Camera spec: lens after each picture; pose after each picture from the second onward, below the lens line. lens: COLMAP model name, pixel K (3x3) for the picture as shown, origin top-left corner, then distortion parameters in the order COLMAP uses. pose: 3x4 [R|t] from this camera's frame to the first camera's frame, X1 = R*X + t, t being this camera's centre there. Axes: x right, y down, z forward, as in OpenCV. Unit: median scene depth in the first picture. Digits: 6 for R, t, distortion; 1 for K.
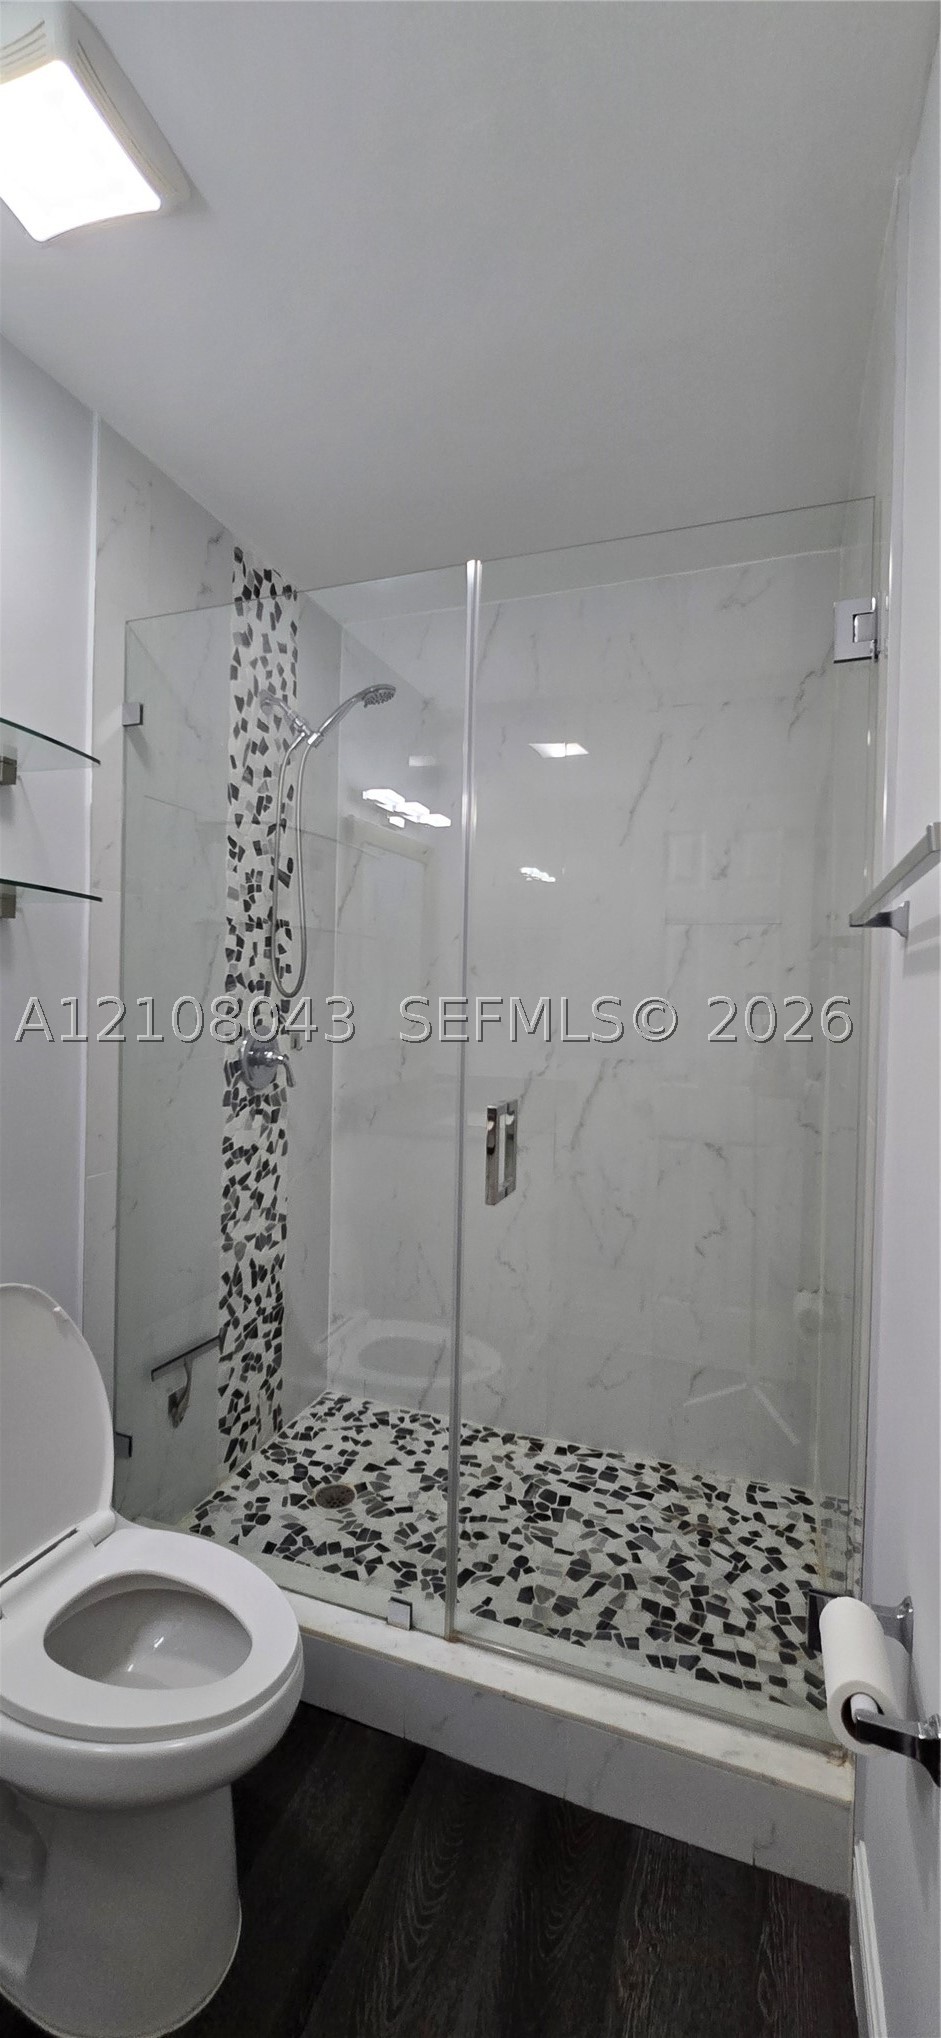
lens RADIAL K [[827.2, 0, 459.3], [0, 827.2, 1005.0], [0, 0, 1]] dist [0.000145, -0.001236]
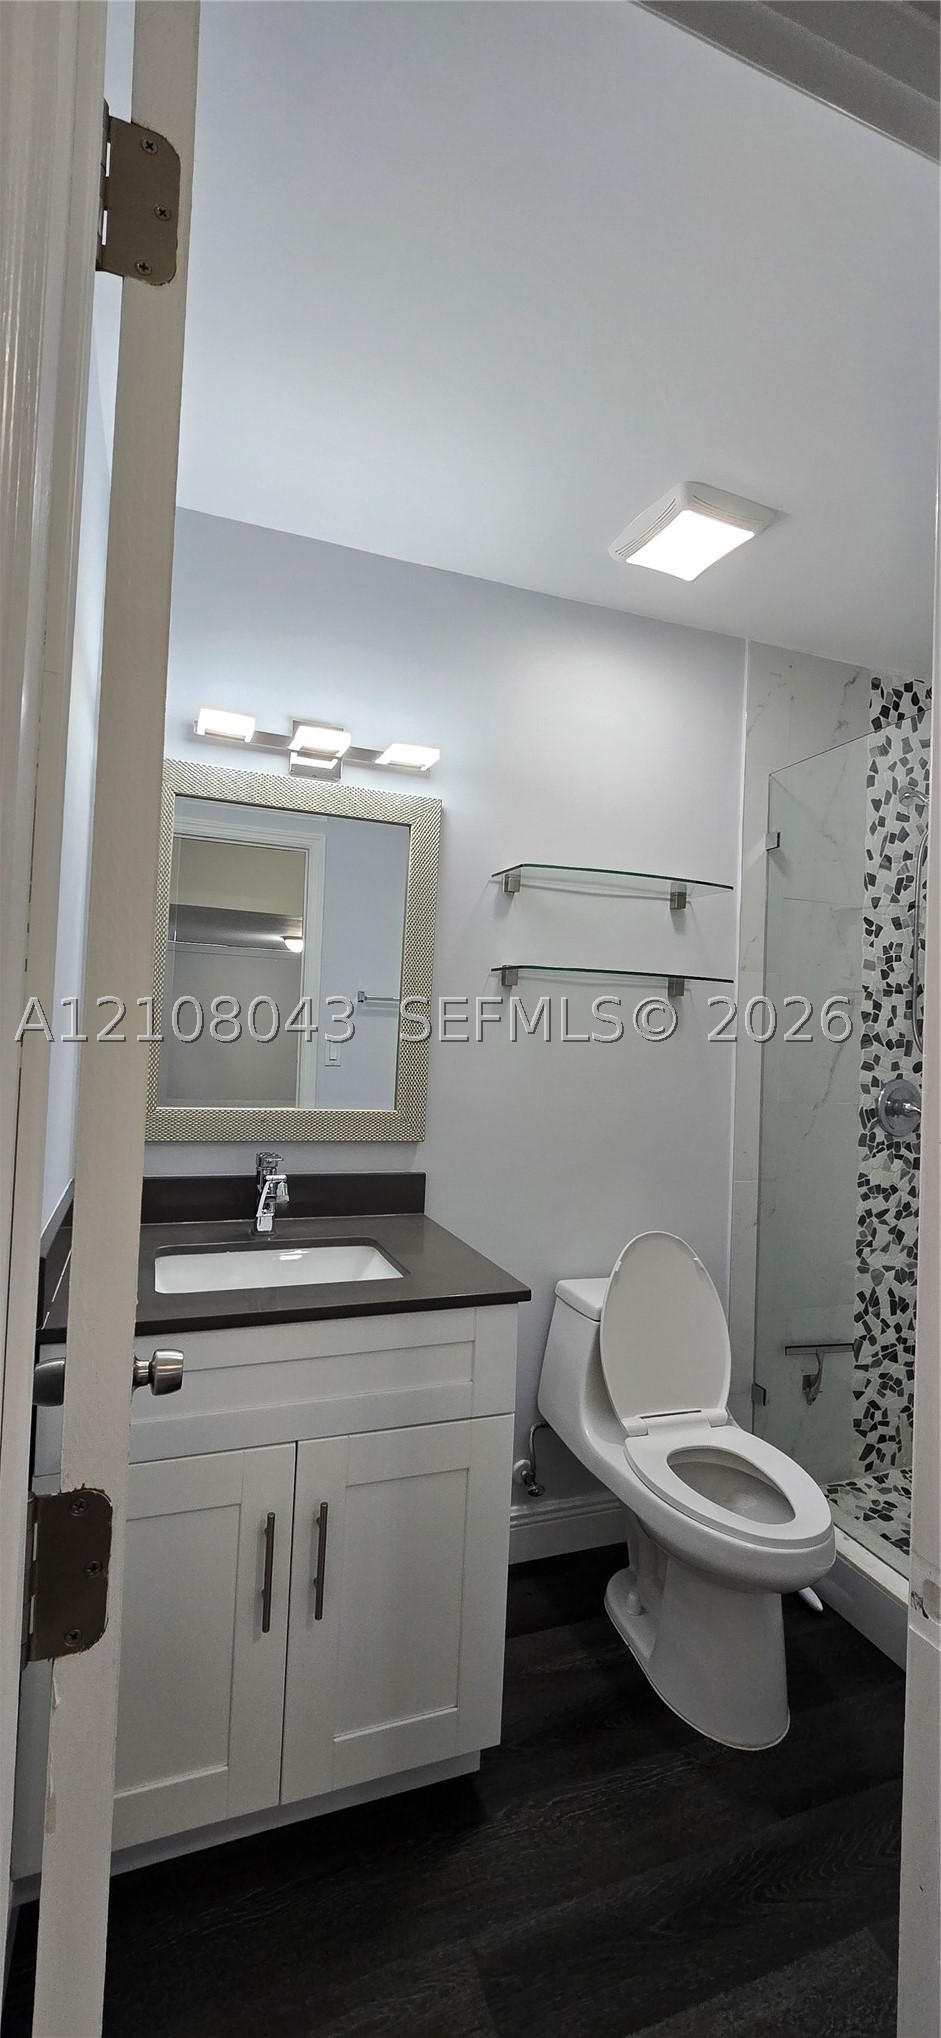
lens RADIAL K [[827.2, 0, 467.0], [0, 827.2, 1015.6], [0, 0, 1]] dist [0.000145, -0.001236]
pose [[0.654322, -0.006875, -0.756185, 0.234244], [-0.034072, 0.998675, -0.038562, 0.001642], [0.755448, 0.050997, 0.653221, -0.191834]]
